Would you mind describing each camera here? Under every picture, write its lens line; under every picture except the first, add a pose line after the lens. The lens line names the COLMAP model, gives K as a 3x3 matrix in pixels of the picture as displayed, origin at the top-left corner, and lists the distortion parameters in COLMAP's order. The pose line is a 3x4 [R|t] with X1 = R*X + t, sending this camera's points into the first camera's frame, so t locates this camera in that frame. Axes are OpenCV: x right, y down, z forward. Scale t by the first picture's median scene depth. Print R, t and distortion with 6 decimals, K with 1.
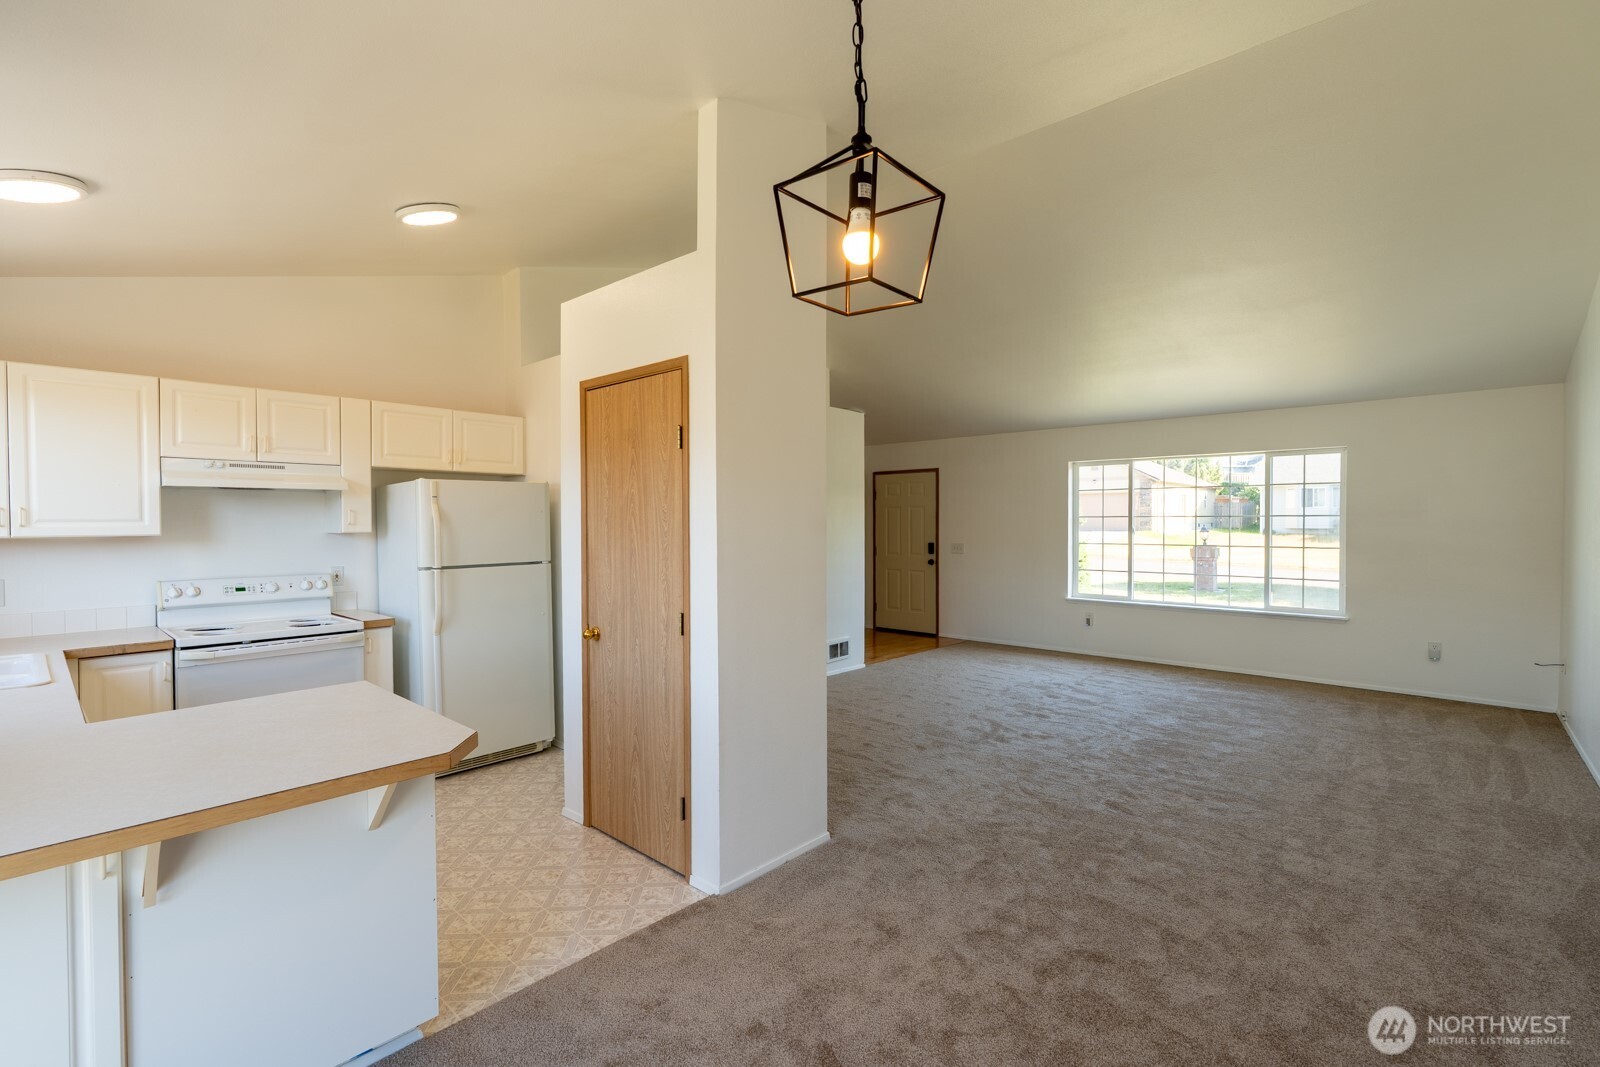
lens RADIAL K [[710.5, 0, 797.8], [0, 710.5, 534.1], [0, 0, 1]] dist [-0.005864, 0.000778]
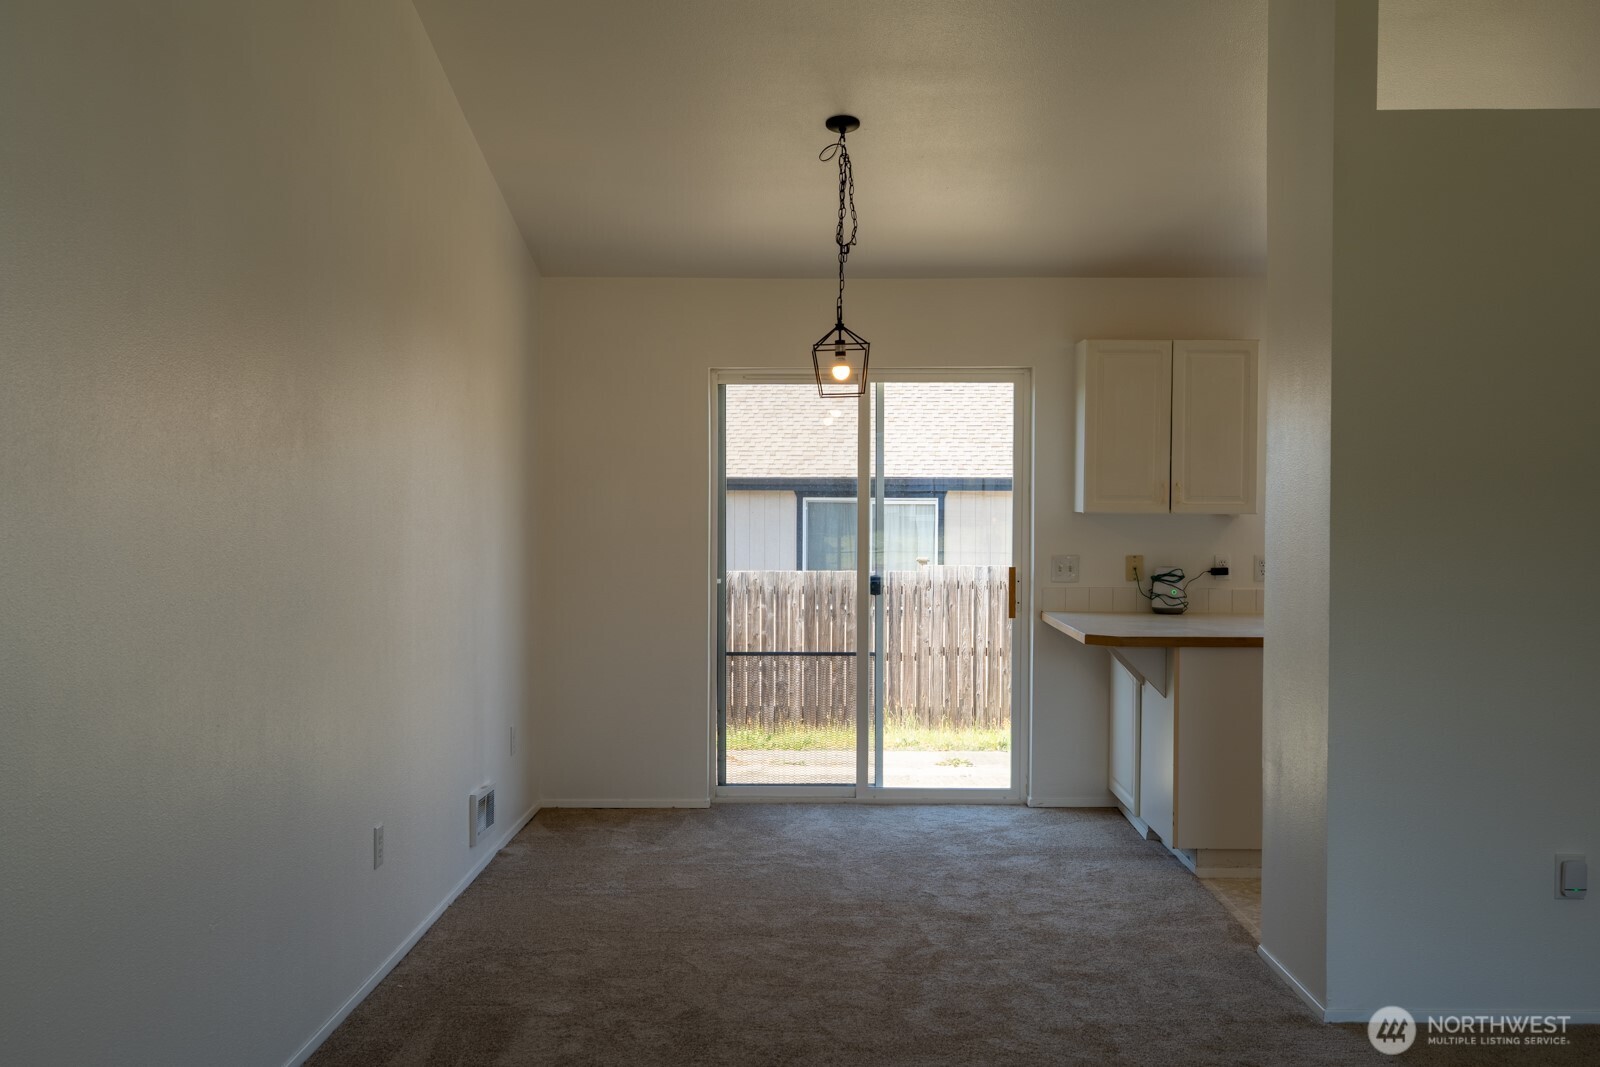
lens RADIAL K [[1588.9, 0, 799.1], [0, 1588.9, 531.6], [0, 0, 1]] dist [0.005302, 0.002409]
pose [[-0.747501, 0.015900, -0.664070, 0.994402], [-0.012525, 0.999198, 0.038022, -0.028408], [0.664142, 0.036739, -0.746703, 1.323244]]
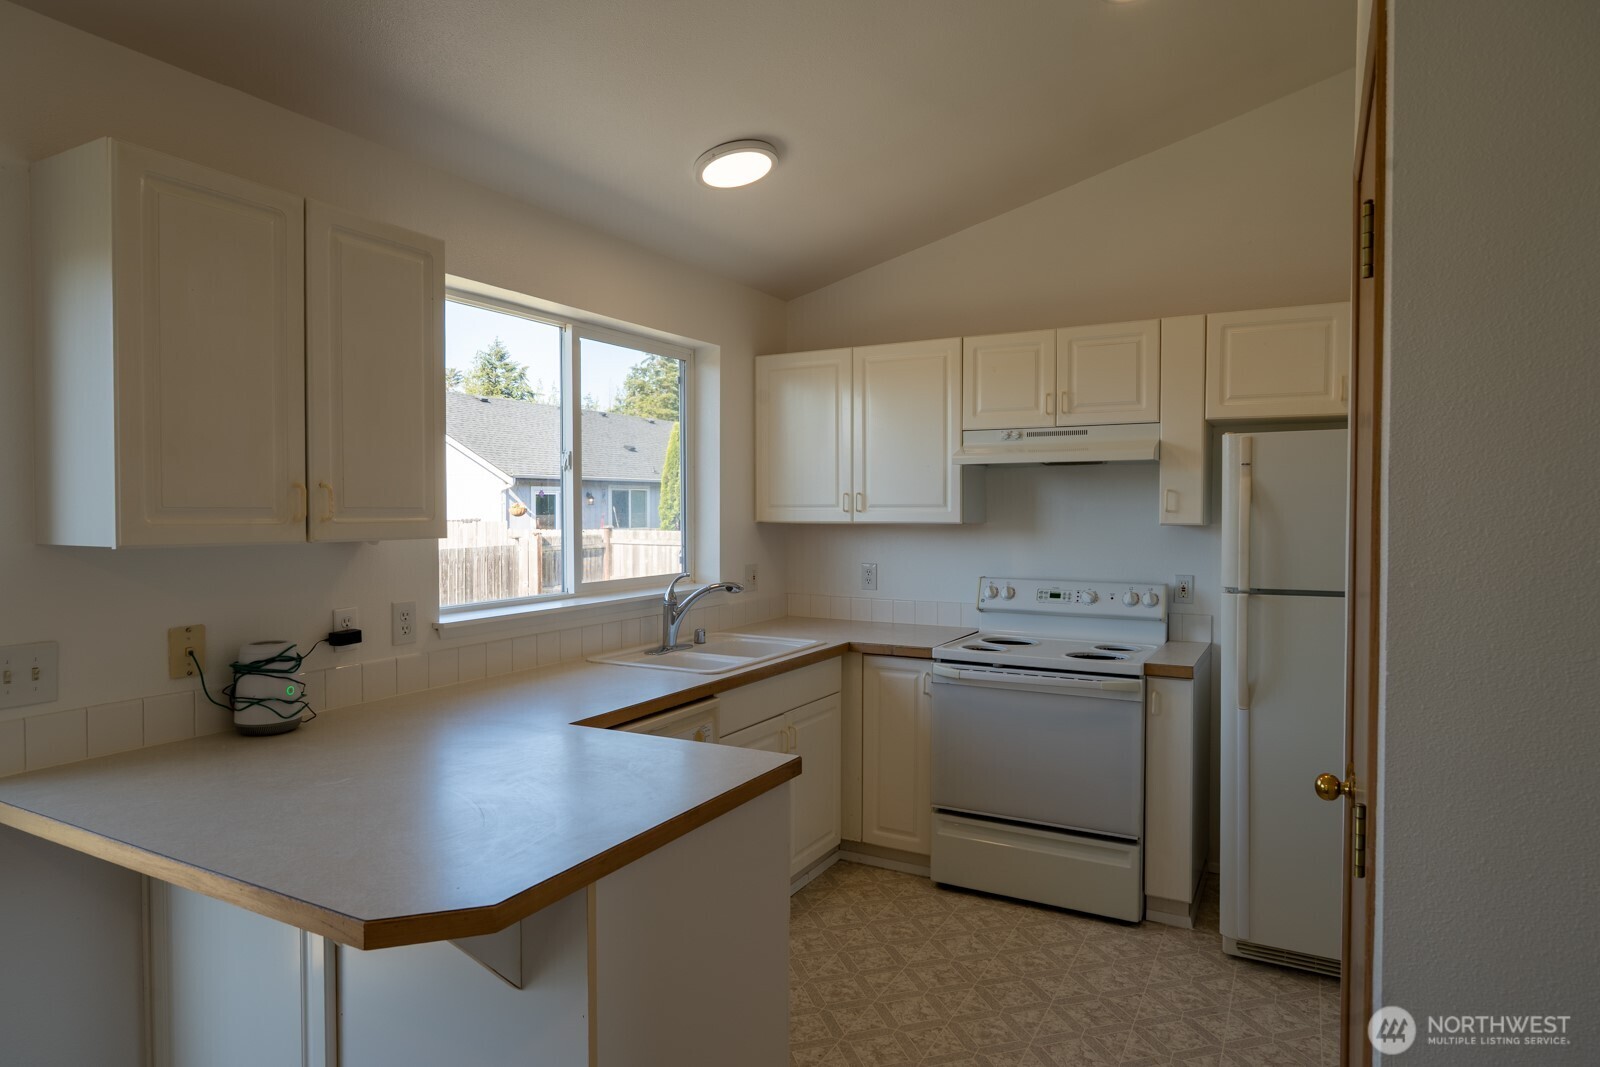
lens RADIAL K [[934.4, 0, 797.7], [0, 934.4, 533.5], [0, 0, 1]] dist [0.000562, 0.000644]
pose [[0.234209, 0.029962, -0.971725, 0.120987], [-0.016444, 0.999504, 0.026855, -0.010871], [0.972047, 0.009690, 0.234585, 0.455055]]
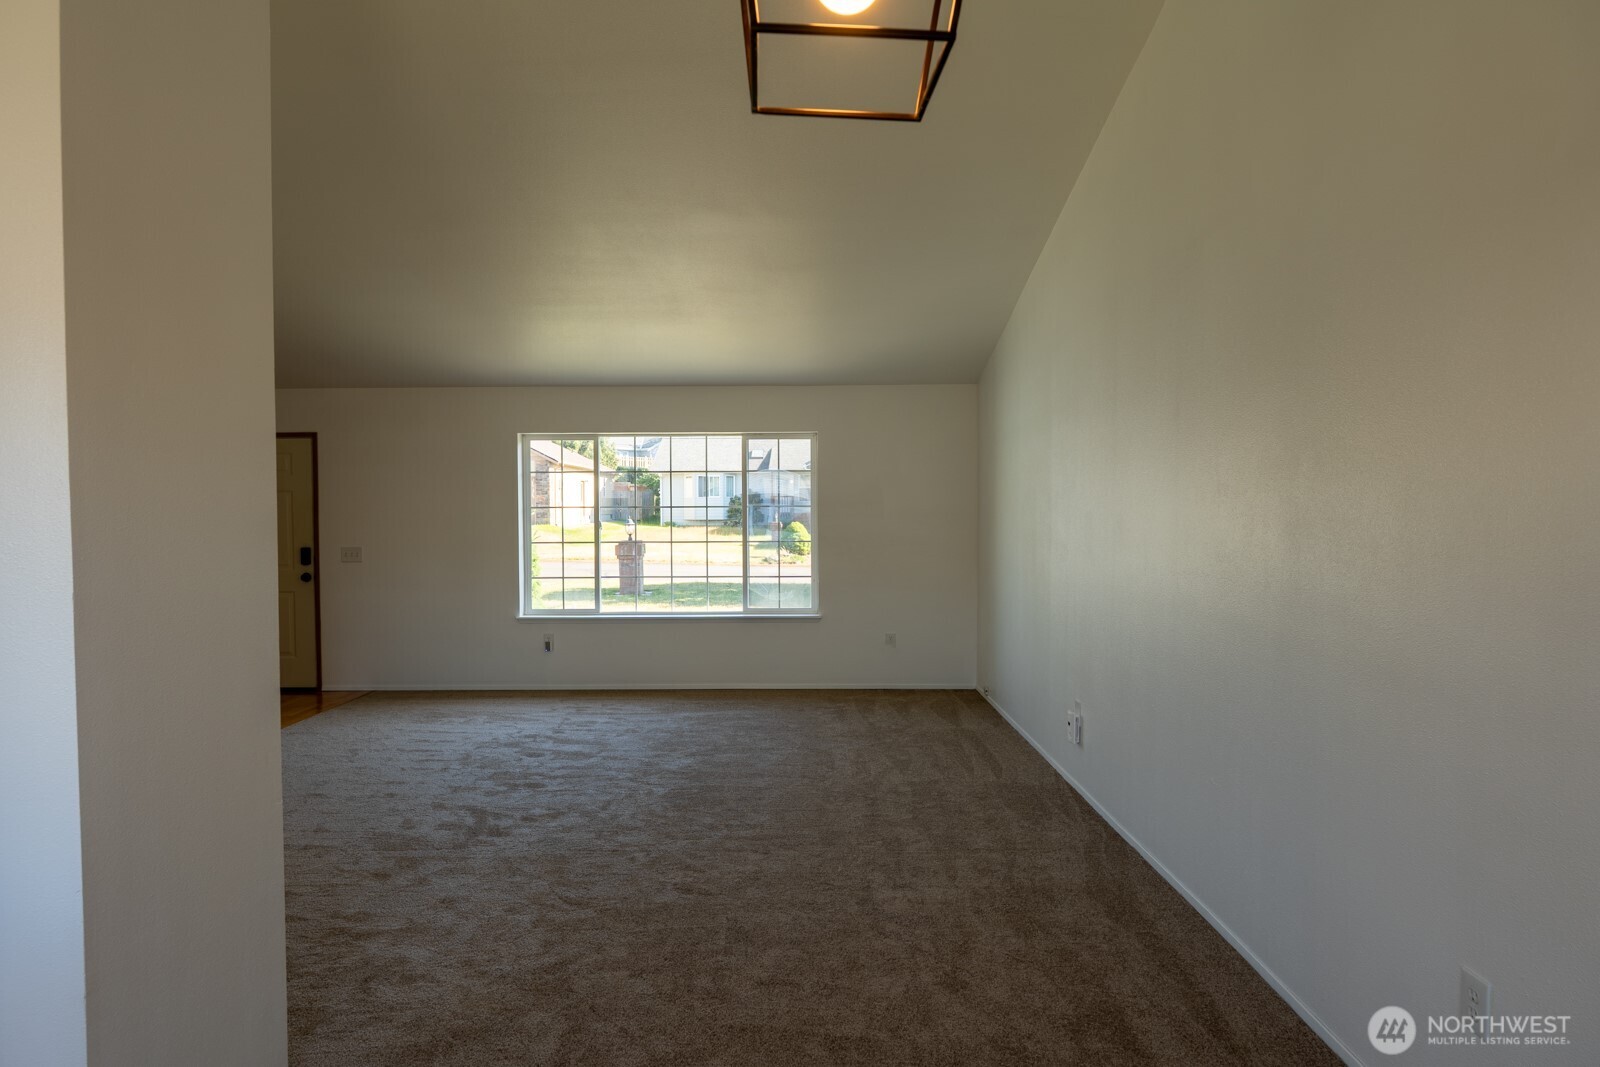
lens RADIAL K [[936.7, 0, 796.1], [0, 936.7, 531.3], [0, 0, 1]] dist [-0.005031, 0.000092]
pose [[0.740691, -0.015954, 0.671657, -0.114031], [0.014959, 0.999862, 0.007253, -0.003555], [-0.671679, 0.004675, 0.740827, 0.154456]]
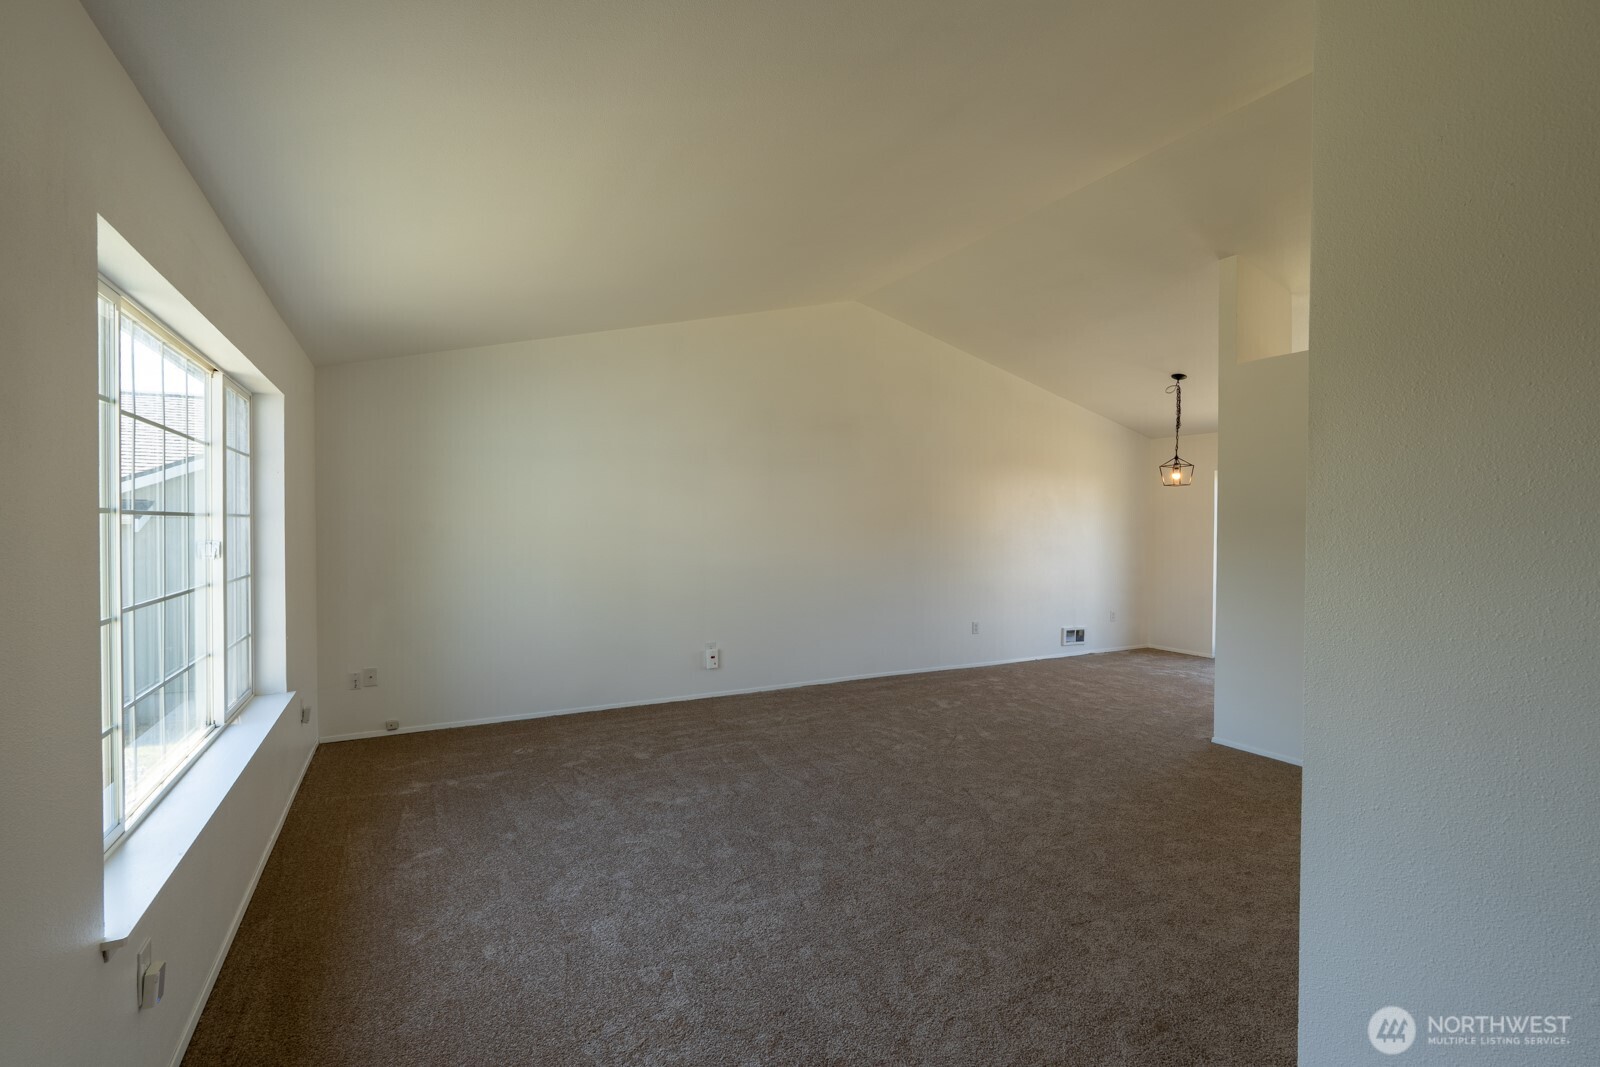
lens RADIAL K [[730.9, 0, 794.0], [0, 730.9, 532.8], [0, 0, 1]] dist [-0.009009, 0.000129]
pose [[-0.939719, -0.005259, 0.341907, 0.269913], [0.005335, 0.999535, 0.030037, -0.043731], [-0.341905, 0.030051, -0.939254, 2.104160]]
